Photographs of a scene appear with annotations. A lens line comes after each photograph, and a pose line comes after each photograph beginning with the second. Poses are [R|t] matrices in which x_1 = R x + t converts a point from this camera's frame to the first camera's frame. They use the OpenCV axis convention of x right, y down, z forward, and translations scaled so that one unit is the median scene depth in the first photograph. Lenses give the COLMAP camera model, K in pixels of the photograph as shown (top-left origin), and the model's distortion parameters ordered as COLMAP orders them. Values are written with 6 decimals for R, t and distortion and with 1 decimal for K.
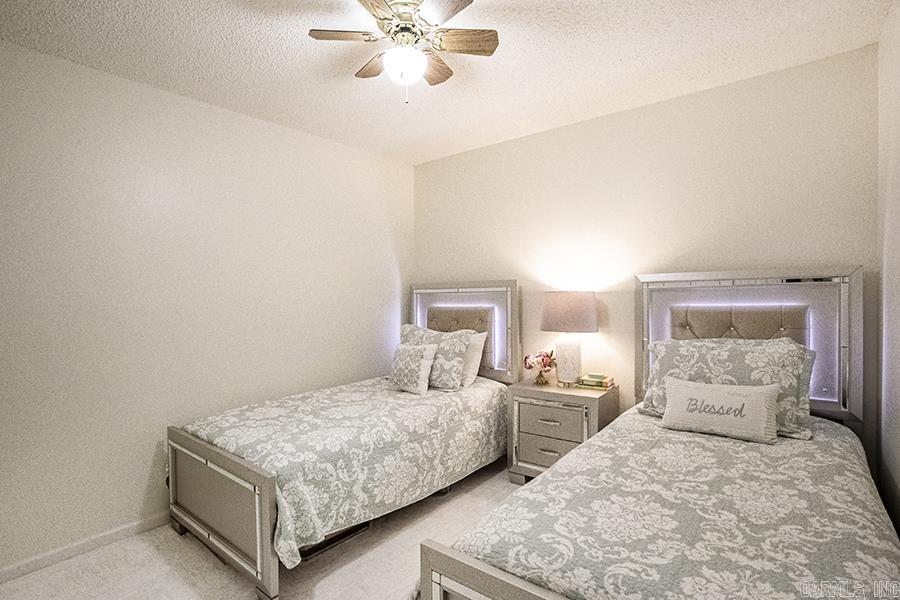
lens RADIAL K [[438.2, 0, 464.2], [0, 438.2, 296.5], [0, 0, 1]] dist [-0.054906, 0.018577]
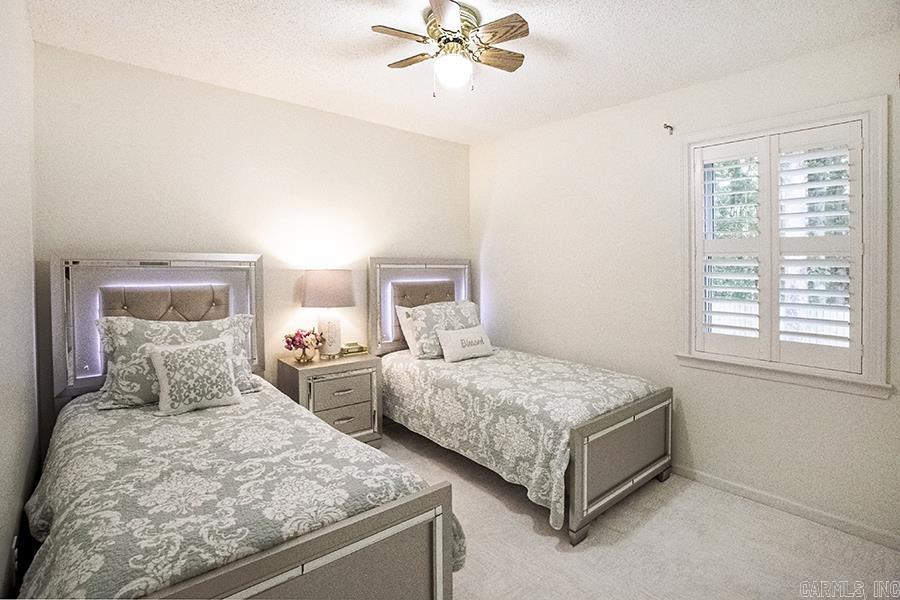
lens RADIAL K [[439.4, 0, 454.8], [0, 439.4, 295.8], [0, 0, 1]] dist [-0.059339, 0.021651]
pose [[0.215711, -0.036227, 0.975785, -0.811616], [-0.003279, 0.999279, 0.037824, 0.012759], [-0.976452, -0.011359, 0.215436, 0.530084]]
